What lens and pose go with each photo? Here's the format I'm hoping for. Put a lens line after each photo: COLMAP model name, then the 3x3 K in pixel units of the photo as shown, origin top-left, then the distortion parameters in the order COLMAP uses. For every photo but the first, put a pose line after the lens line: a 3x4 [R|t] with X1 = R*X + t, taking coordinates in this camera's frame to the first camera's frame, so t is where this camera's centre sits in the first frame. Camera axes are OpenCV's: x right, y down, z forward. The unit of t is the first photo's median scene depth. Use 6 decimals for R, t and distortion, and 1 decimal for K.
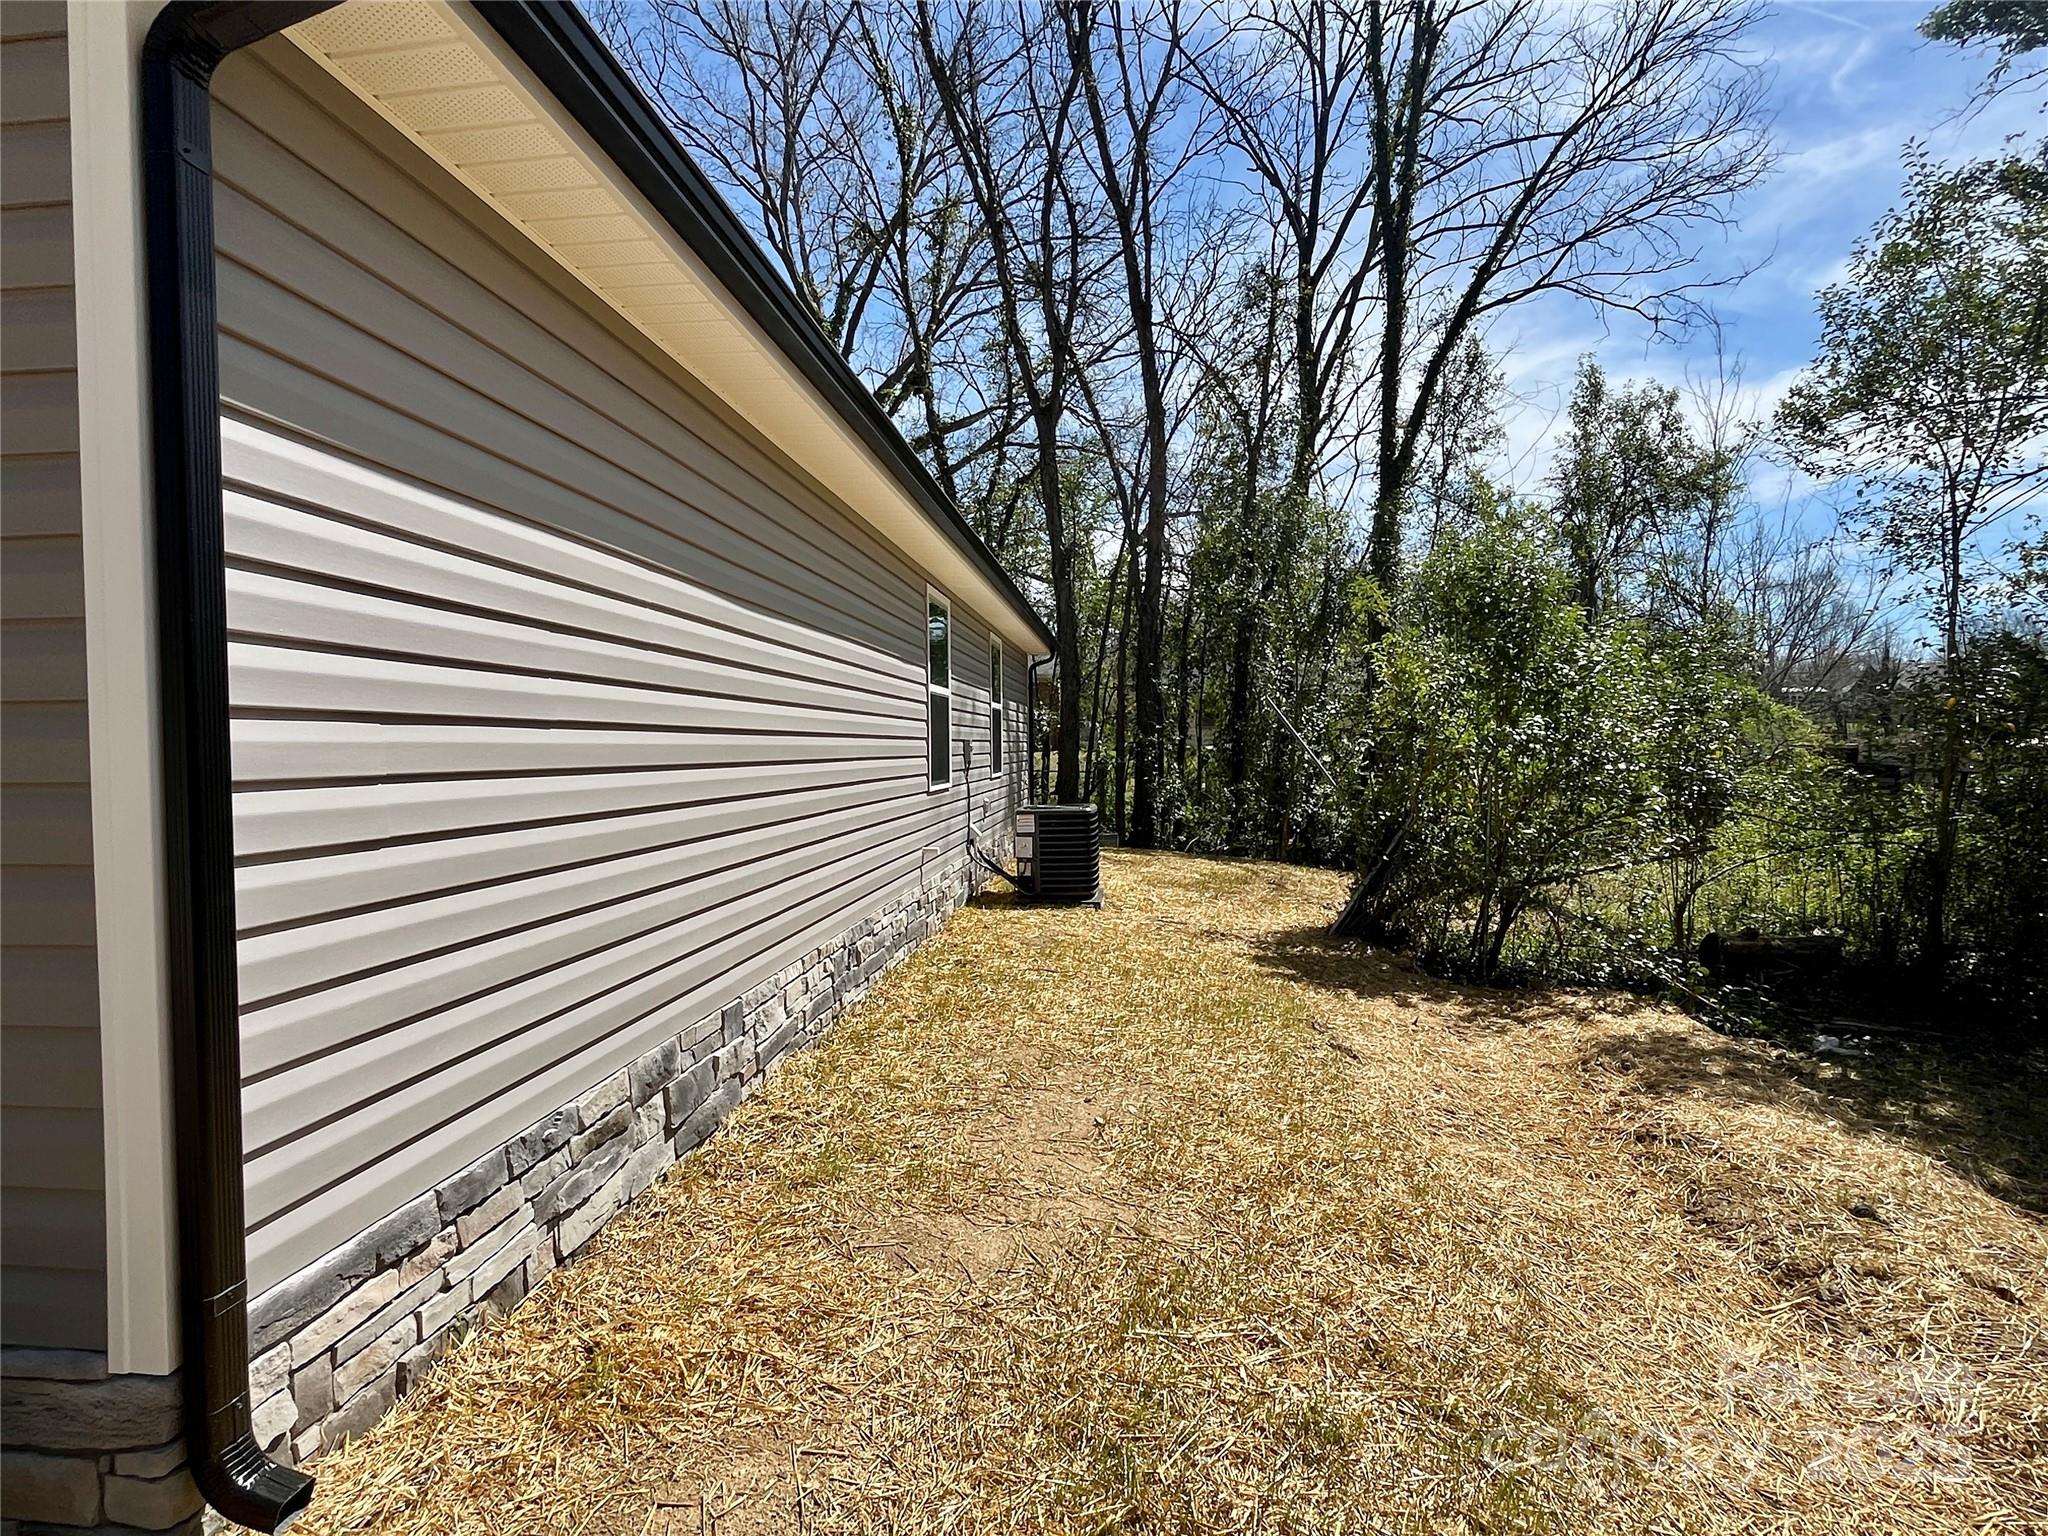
lens RADIAL K [[1052.9, 0, 1024.9], [0, 1052.9, 757.3], [0, 0, 1]] dist [-0.002465, -0.000219]
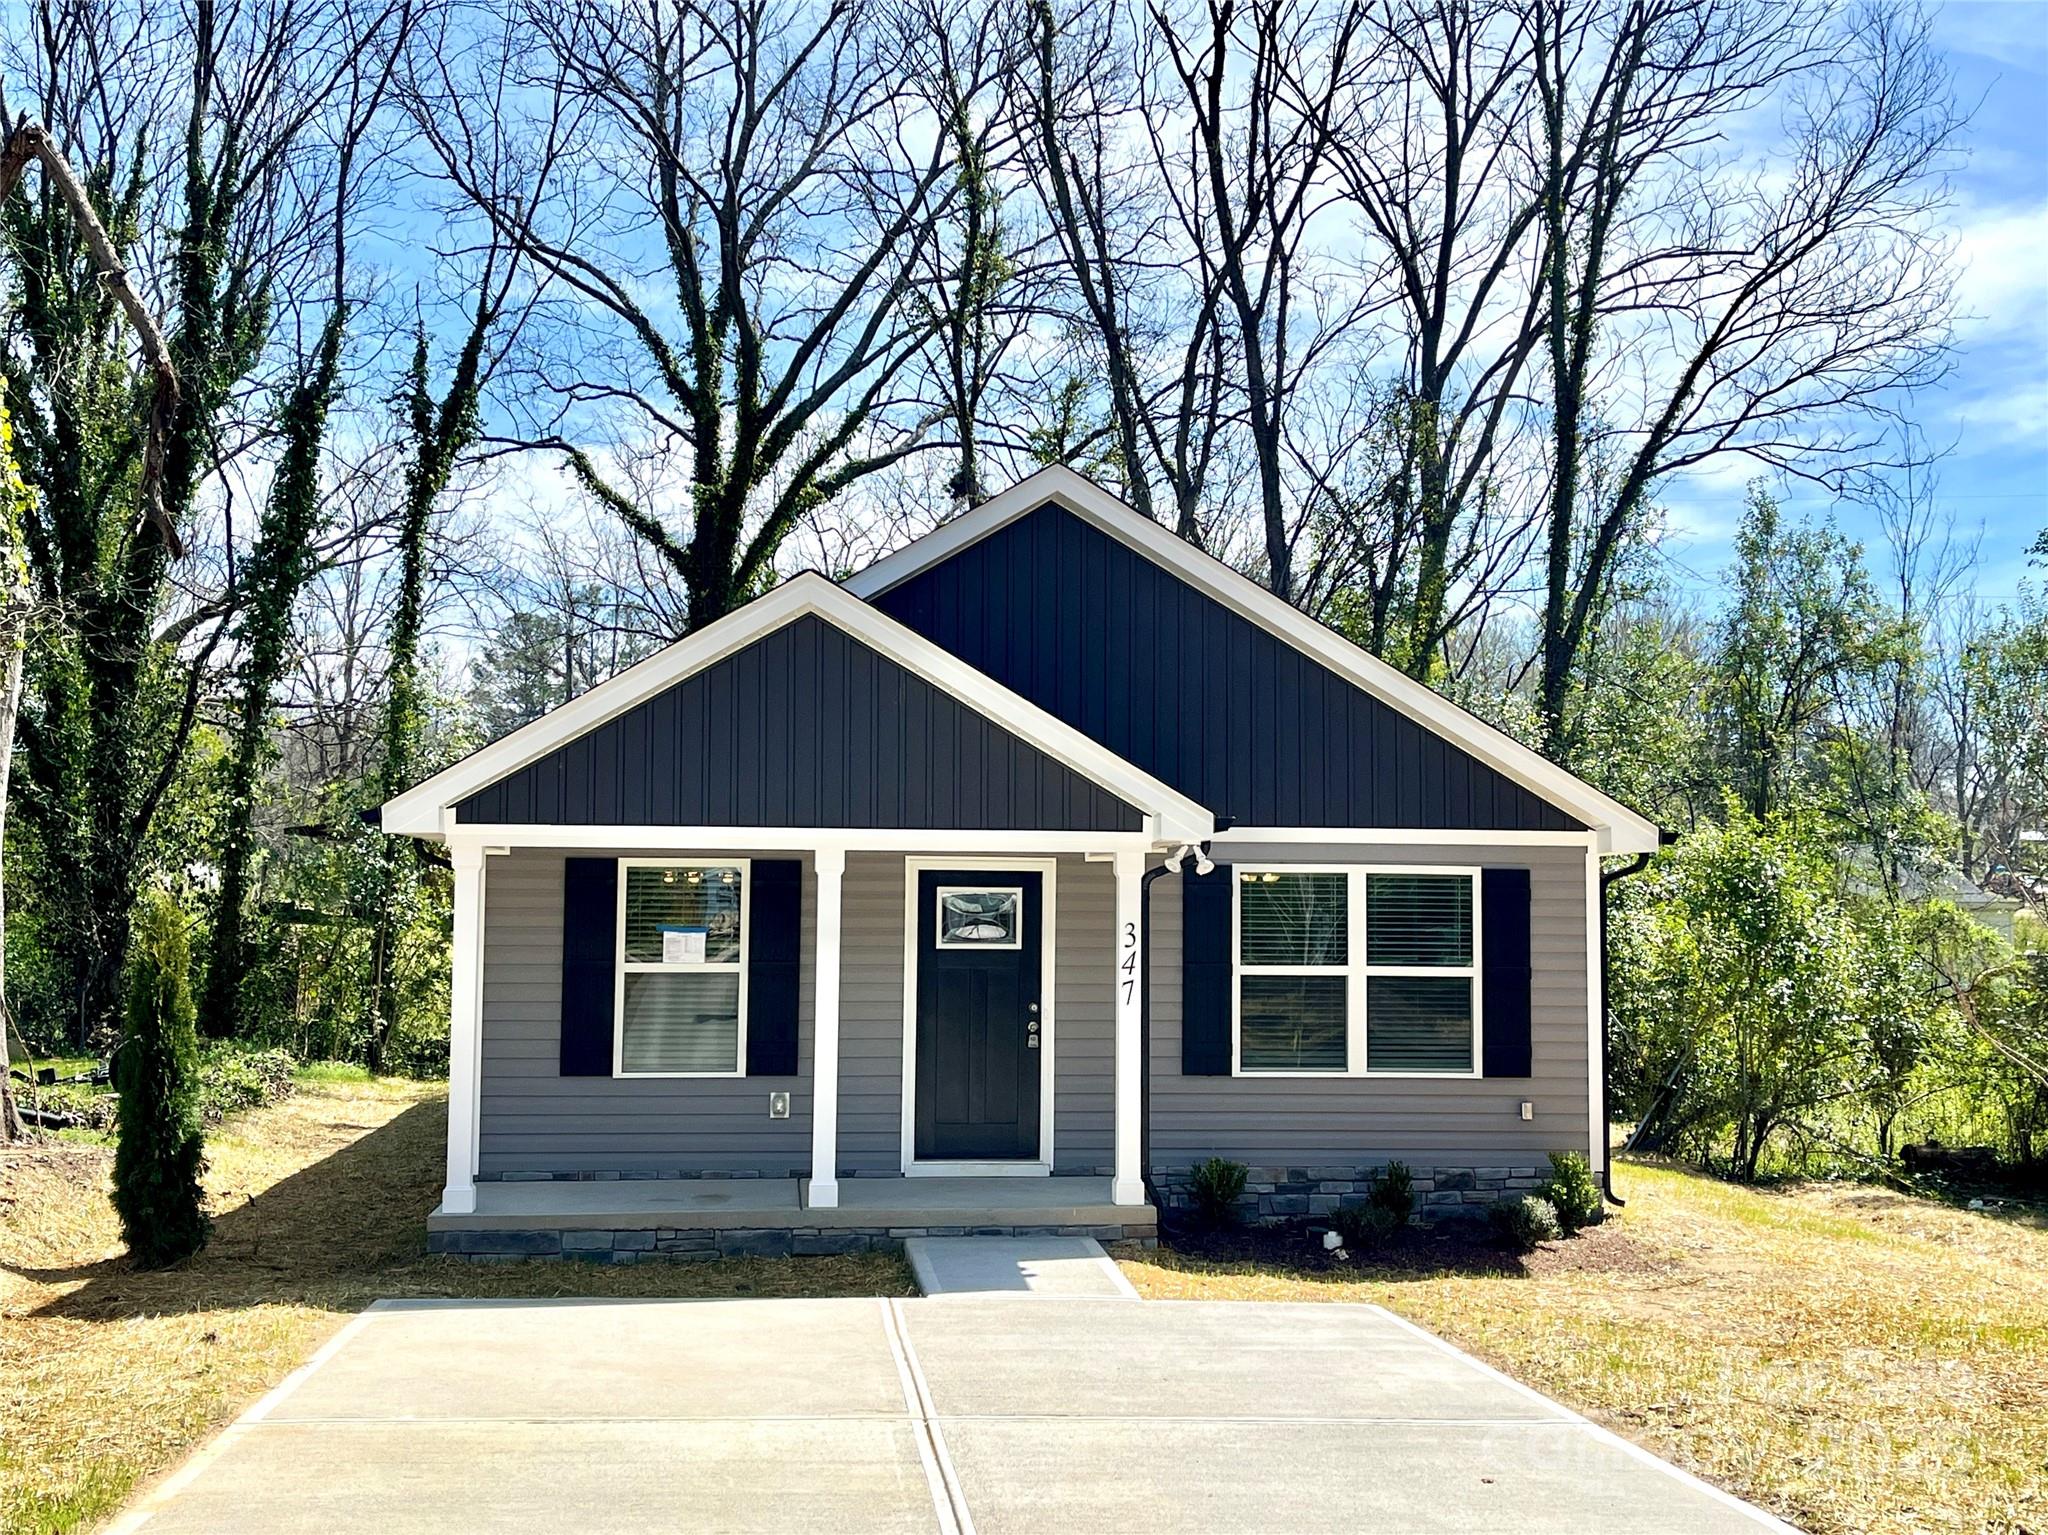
lens RADIAL K [[2438.6, 0, 1024.0], [0, 2438.6, 767.5], [0, 0, 1]] dist [0.087367, -0.009941]
pose [[0.972523, 0.023990, 0.231569, -0.473808], [-0.008522, 0.997678, -0.067566, -0.035720], [-0.232653, 0.063736, 0.970469, -0.731139]]
